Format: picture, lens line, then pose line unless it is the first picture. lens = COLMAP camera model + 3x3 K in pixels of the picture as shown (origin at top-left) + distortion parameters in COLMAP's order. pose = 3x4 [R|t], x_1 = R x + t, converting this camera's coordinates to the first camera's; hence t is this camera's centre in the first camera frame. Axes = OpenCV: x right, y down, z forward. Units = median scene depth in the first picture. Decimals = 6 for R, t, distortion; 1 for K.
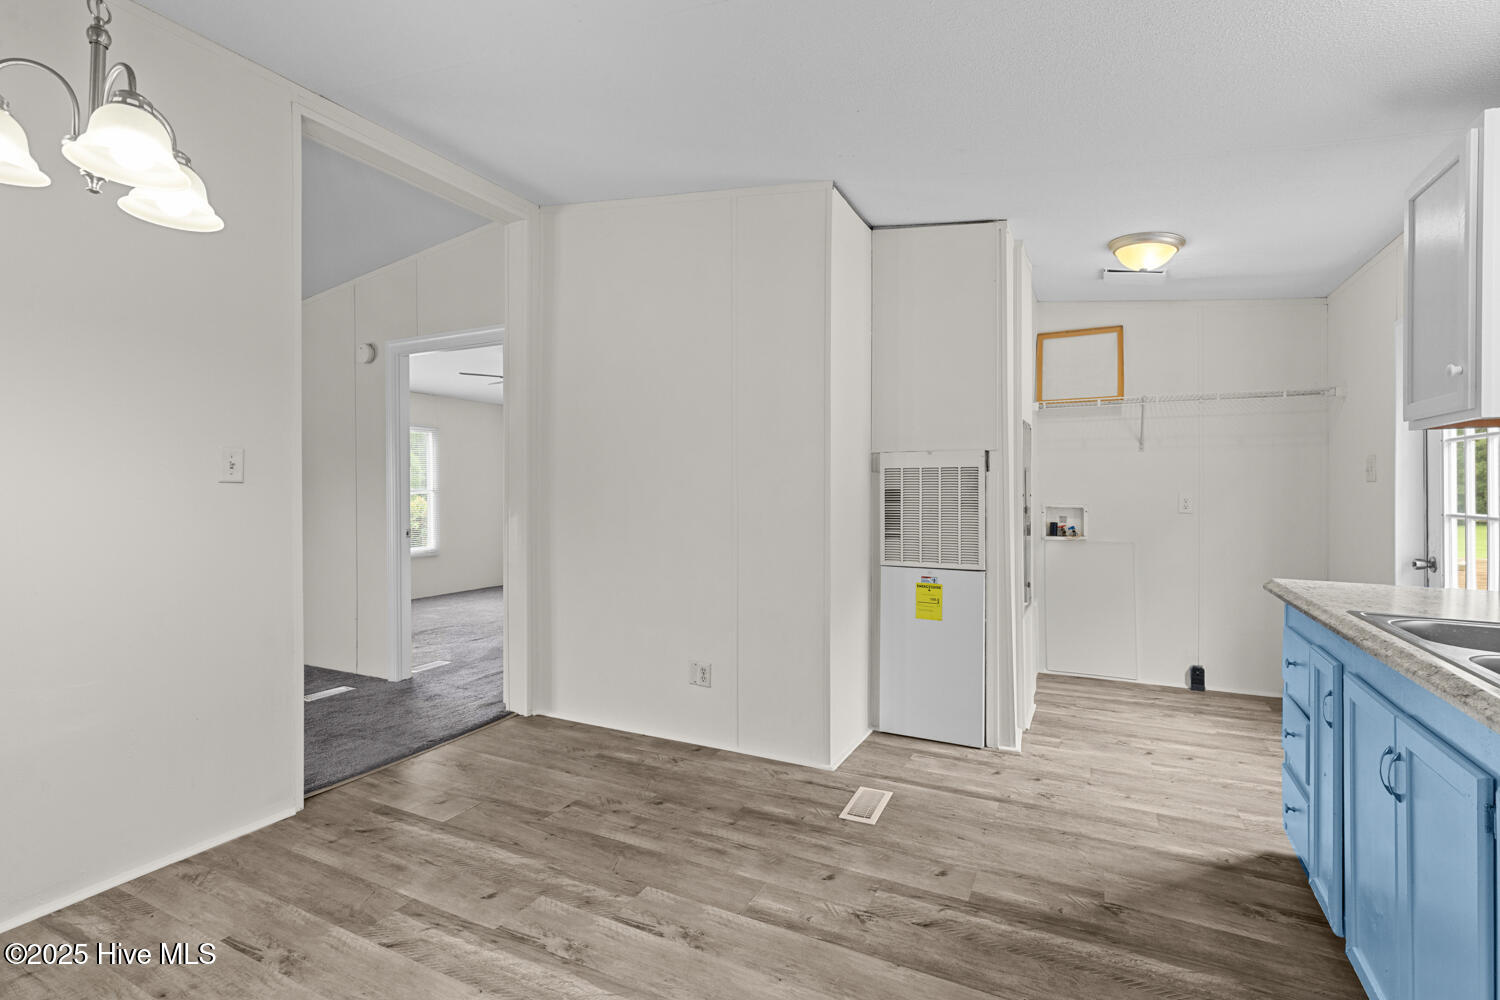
lens RADIAL K [[672.6, 0, 750.0], [0, 672.6, 500.0], [0, 0, 1]] dist [0.009517, -0.000021]
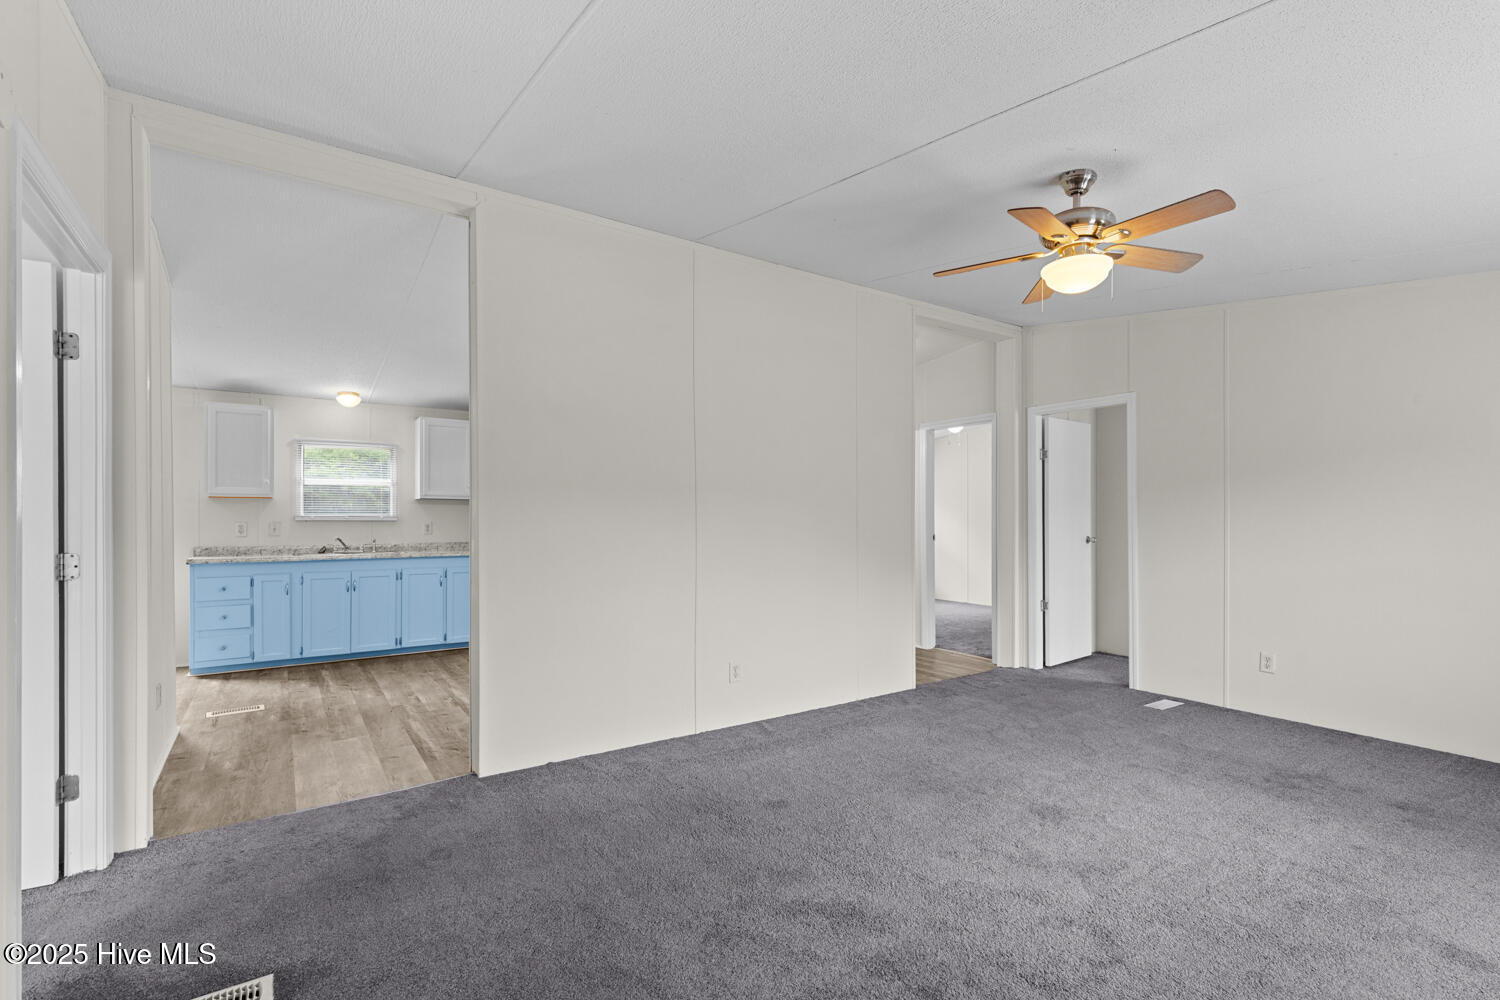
lens RADIAL K [[691.4, 0, 750.9], [0, 691.4, 519.3], [0, 0, 1]] dist [0.001785, 0.000377]
pose [[-0.875187, 0.001414, 0.483782, -2.132844], [0.008505, 0.999886, 0.012464, -0.029132], [-0.483709, 0.015023, -0.875100, 2.285390]]
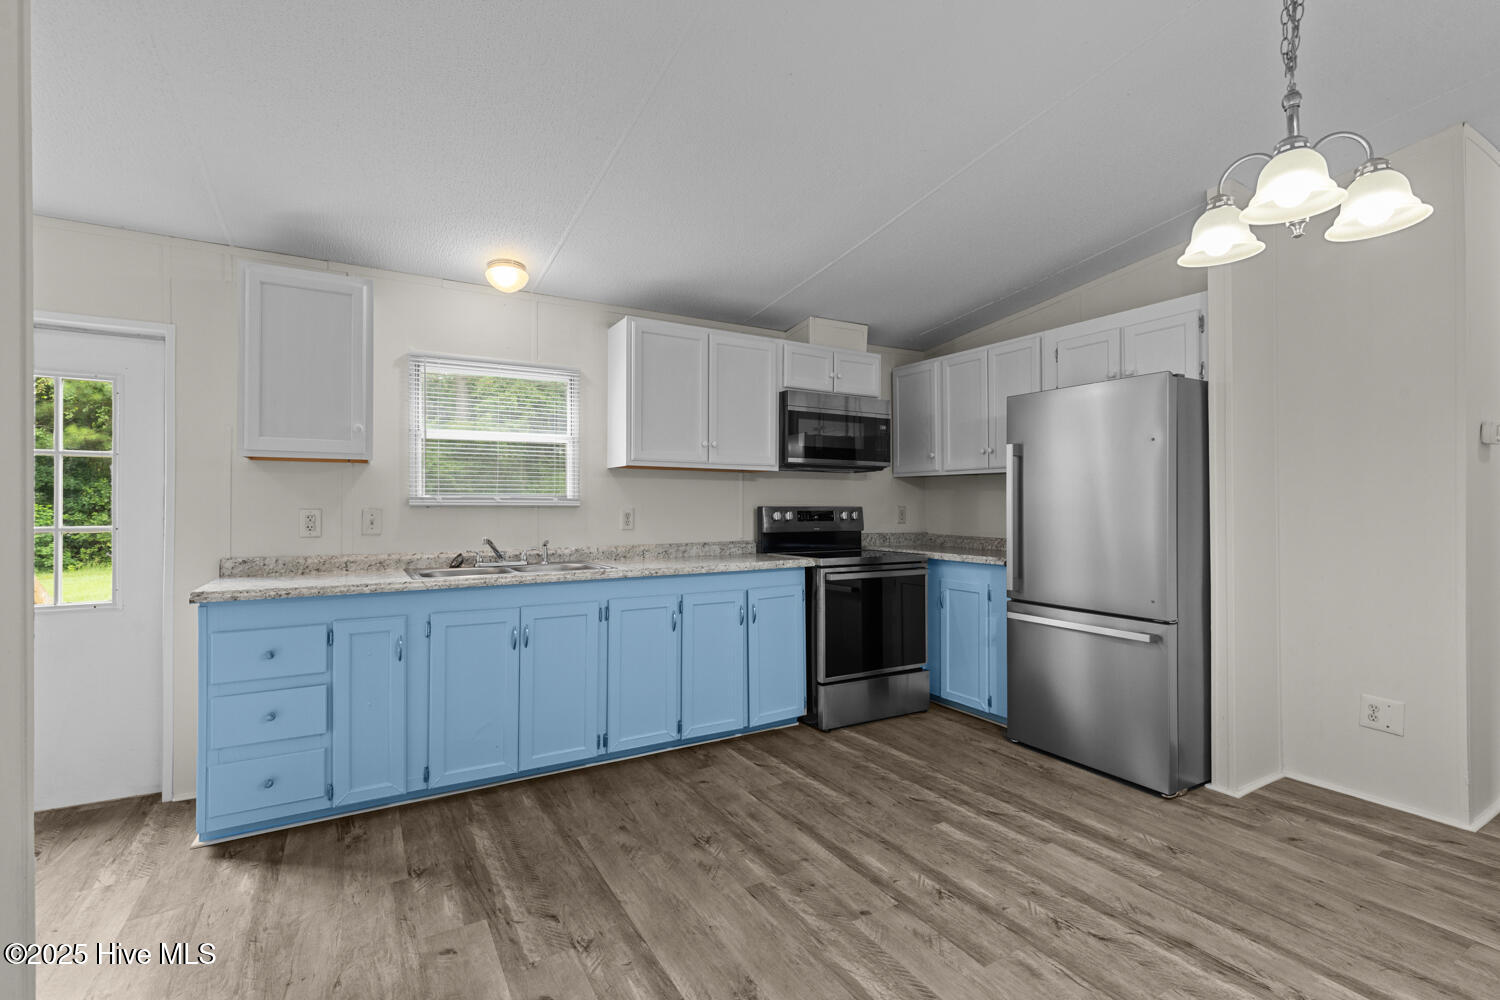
lens RADIAL K [[672.6, 0, 750.0], [0, 672.6, 500.0], [0, 0, 1]] dist [0.009517, -0.000021]
pose [[-0.838936, 0.006850, 0.544187, -0.506401], [0.010220, 0.999943, 0.003168, -0.014939], [-0.544134, 0.008220, -0.838958, 1.514652]]
